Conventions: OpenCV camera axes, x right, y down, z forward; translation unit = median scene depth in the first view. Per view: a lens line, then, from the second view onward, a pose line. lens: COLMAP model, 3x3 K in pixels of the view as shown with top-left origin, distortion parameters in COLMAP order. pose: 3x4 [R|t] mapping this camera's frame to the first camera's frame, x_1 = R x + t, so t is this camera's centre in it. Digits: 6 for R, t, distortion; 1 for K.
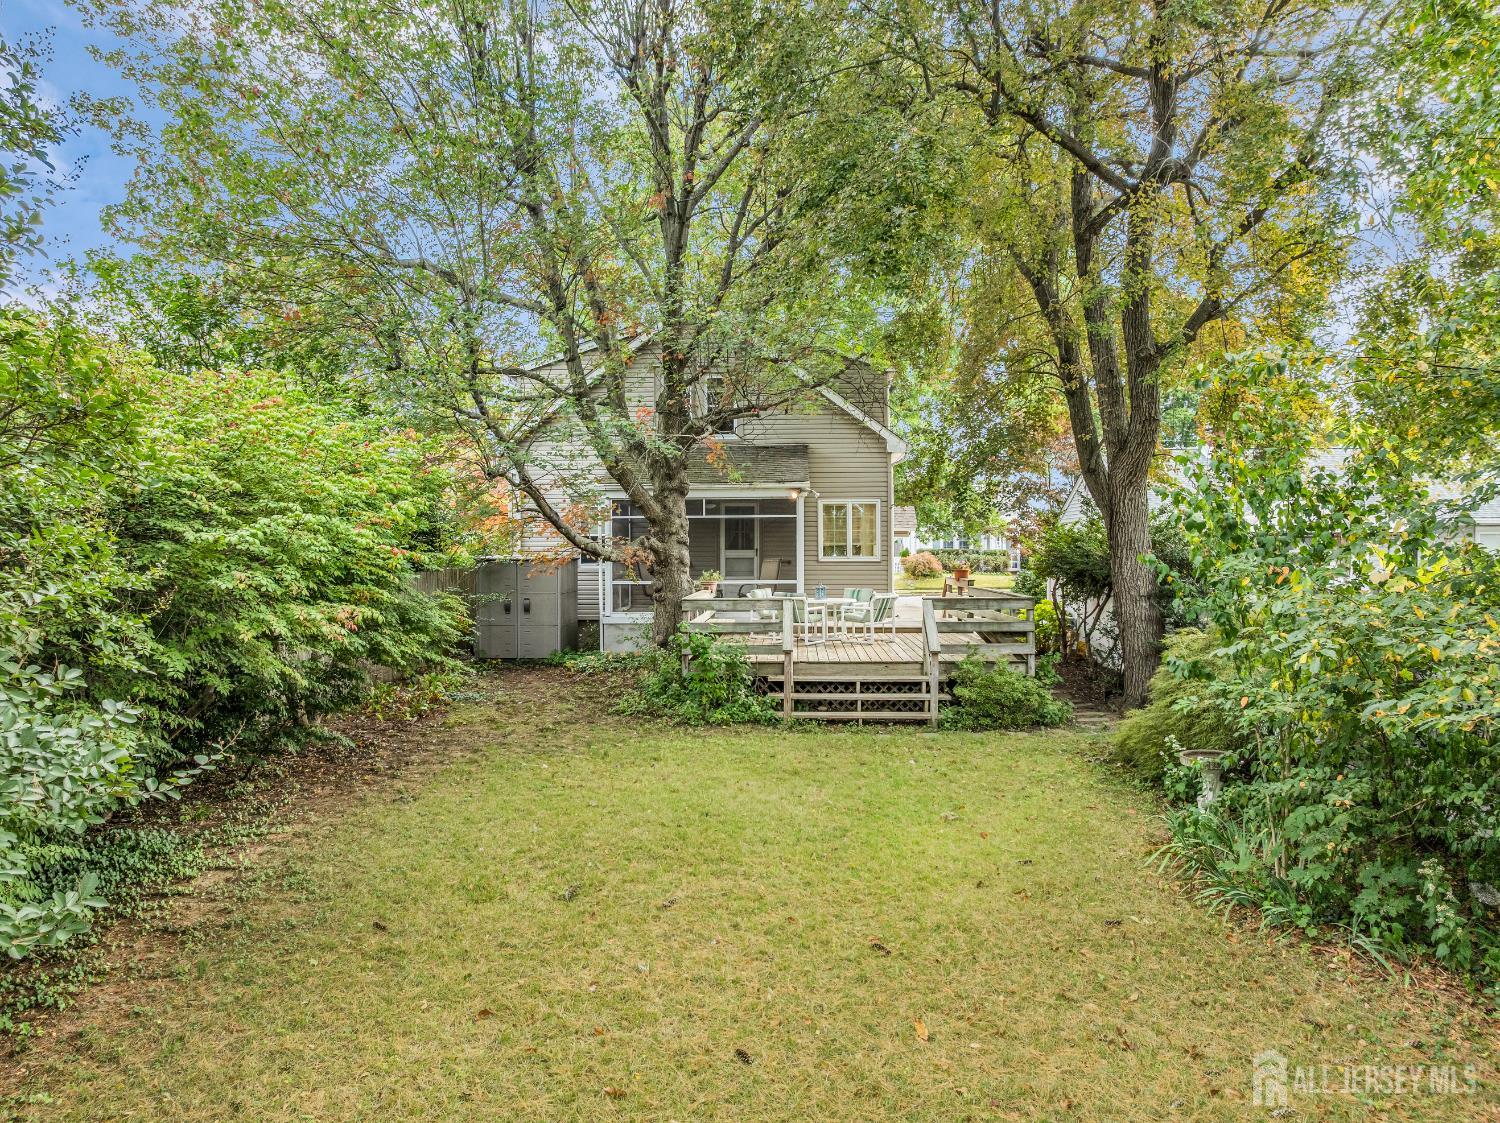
lens RADIAL K [[1053.7, 0, 748.3], [0, 1053.7, 561.9], [0, 0, 1]] dist [0.000245, -0.000554]
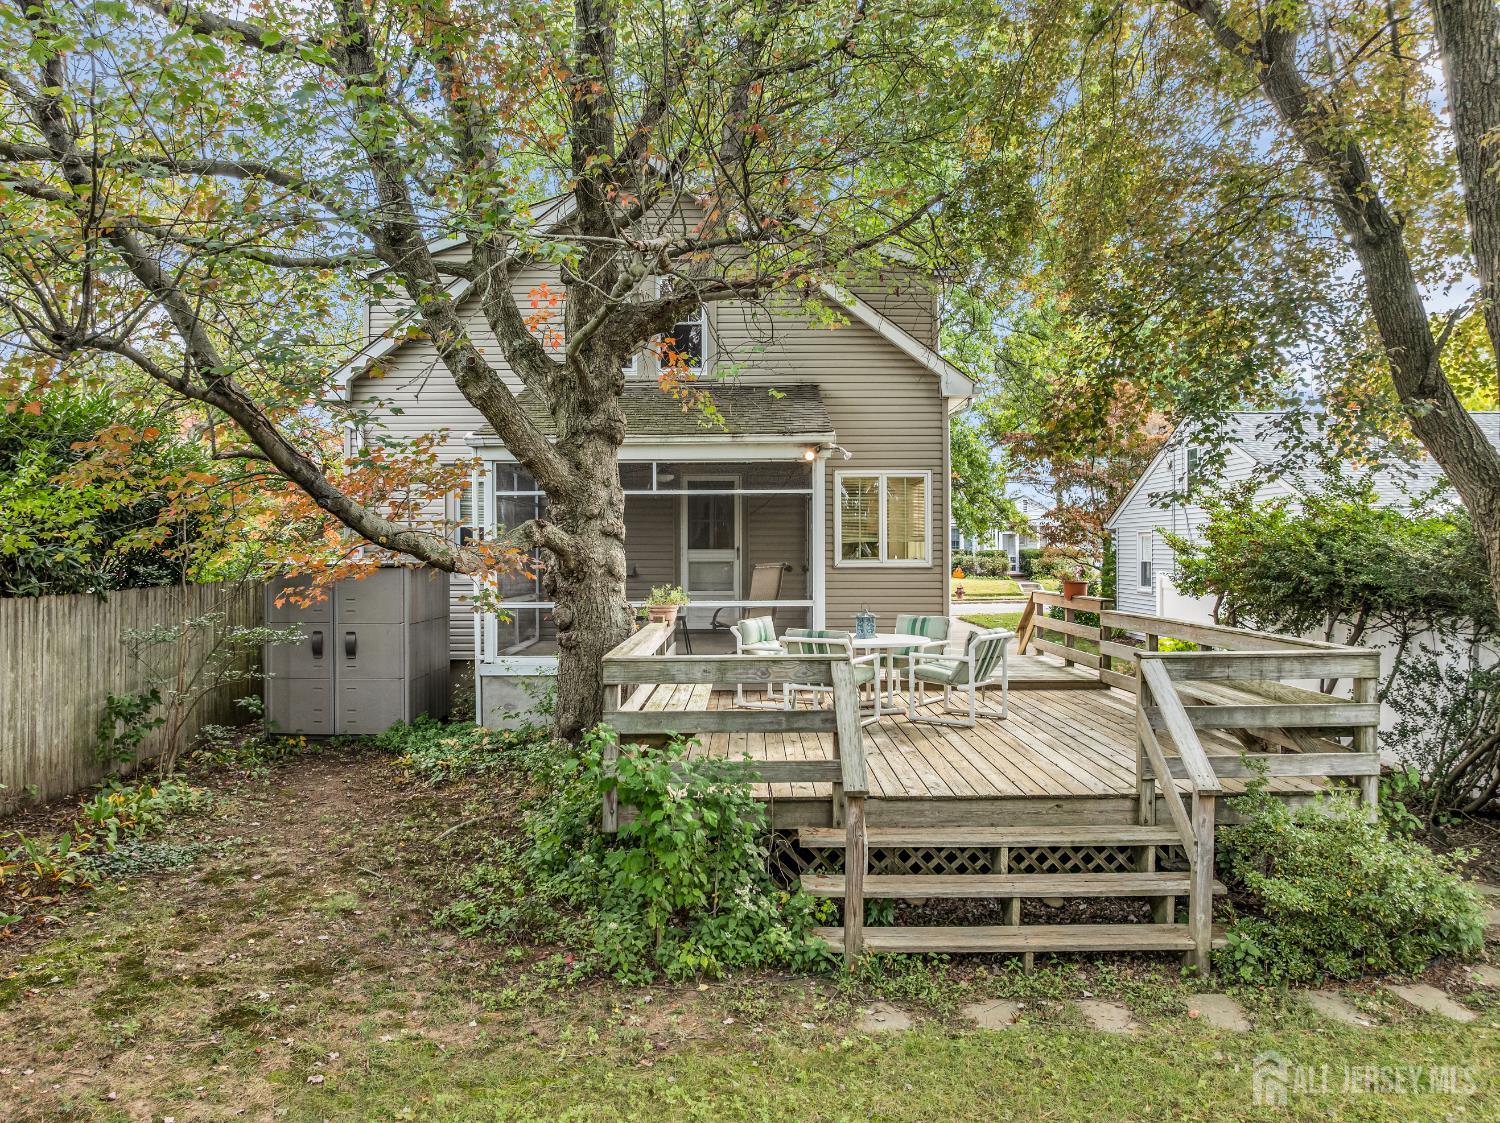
lens RADIAL K [[1053.7, 0, 756.0], [0, 1053.7, 556.2], [0, 0, 1]] dist [0.000245, -0.000554]
pose [[0.998505, 0.000533, 0.054658, -0.018808], [-0.000222, 0.999984, -0.005700, -0.004428], [-0.054660, 0.005679, 0.998489, 0.454029]]
